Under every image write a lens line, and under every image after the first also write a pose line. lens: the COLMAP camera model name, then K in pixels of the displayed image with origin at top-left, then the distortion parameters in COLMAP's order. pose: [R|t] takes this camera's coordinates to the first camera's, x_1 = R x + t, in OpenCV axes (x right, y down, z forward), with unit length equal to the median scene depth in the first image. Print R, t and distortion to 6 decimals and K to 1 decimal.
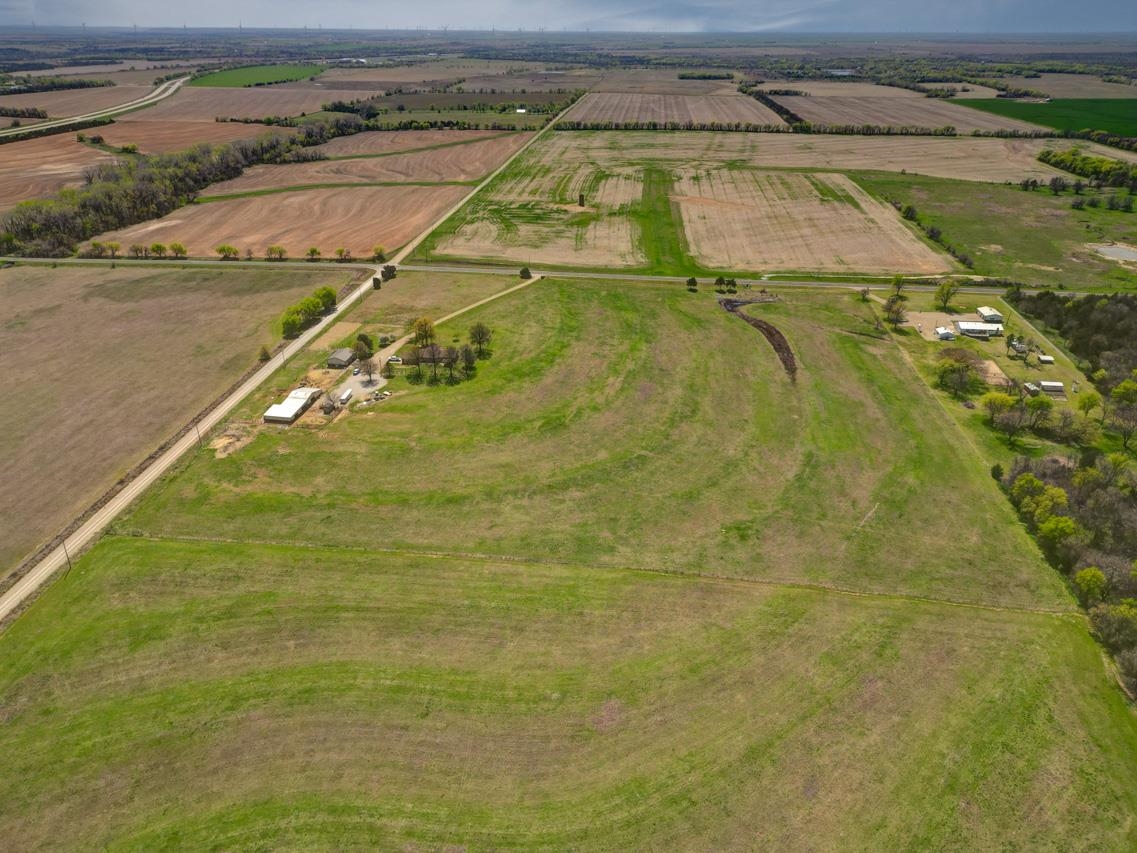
lens RADIAL K [[787.1, 0, 568.5], [0, 787.1, 426.5], [0, 0, 1]] dist [0.095519, -0.107728]
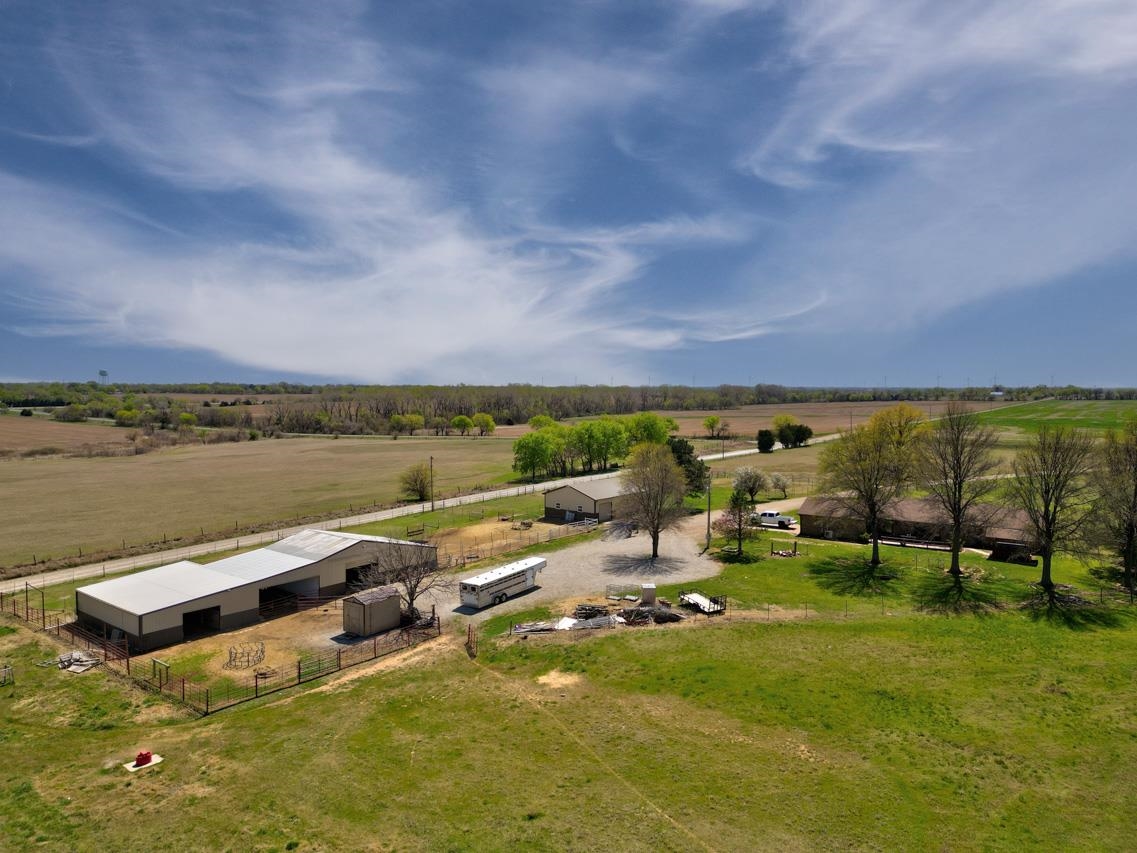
lens RADIAL K [[787.1, 0, 568.5], [0, 787.1, 426.5], [0, 0, 1]] dist [0.095519, -0.107728]
pose [[0.871159, 0.016849, -0.490711, -0.154571], [-0.214377, 0.912172, -0.349263, -0.006870], [0.441728, 0.409461, 0.798259, 0.768824]]
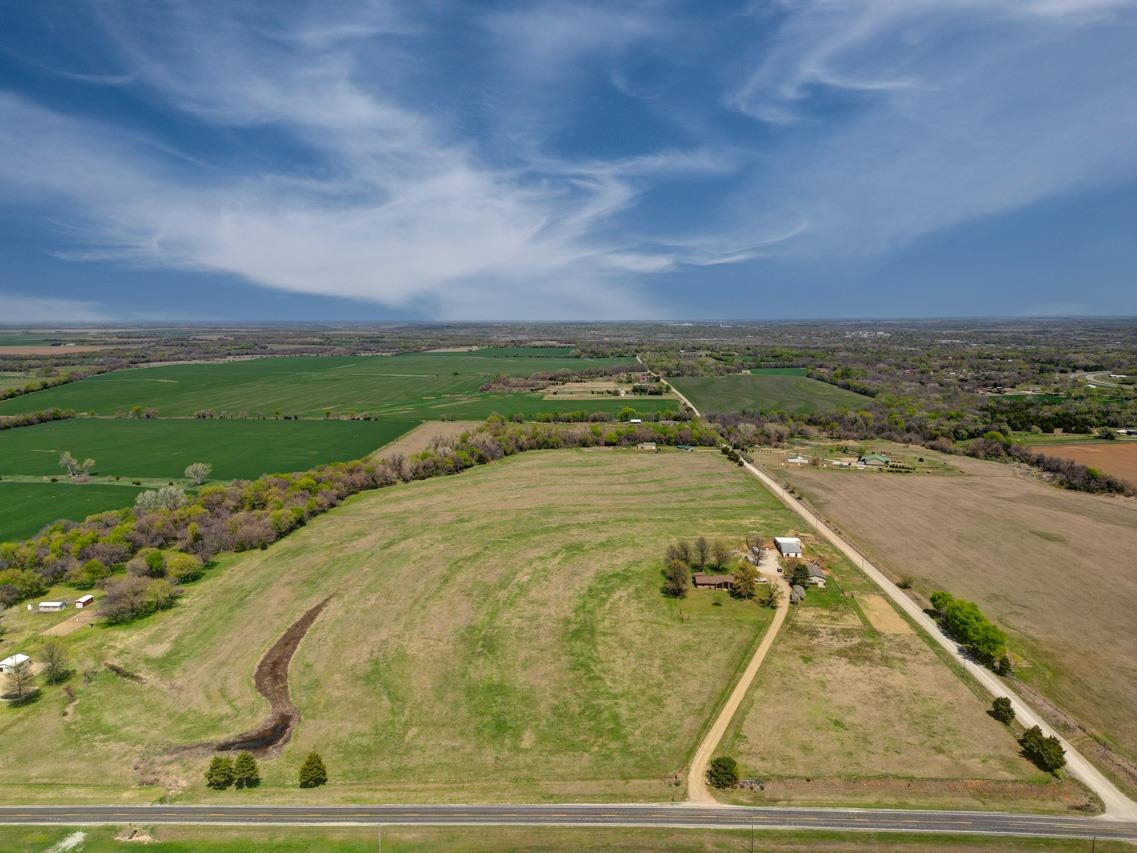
lens RADIAL K [[787.1, 0, 568.5], [0, 787.1, 426.5], [0, 0, 1]] dist [0.095519, -0.107728]
pose [[-0.997298, 0.009094, -0.072895, 0.068780], [-0.033715, 0.824961, 0.564183, -0.756239], [0.065267, 0.565117, -0.822425, 1.661275]]
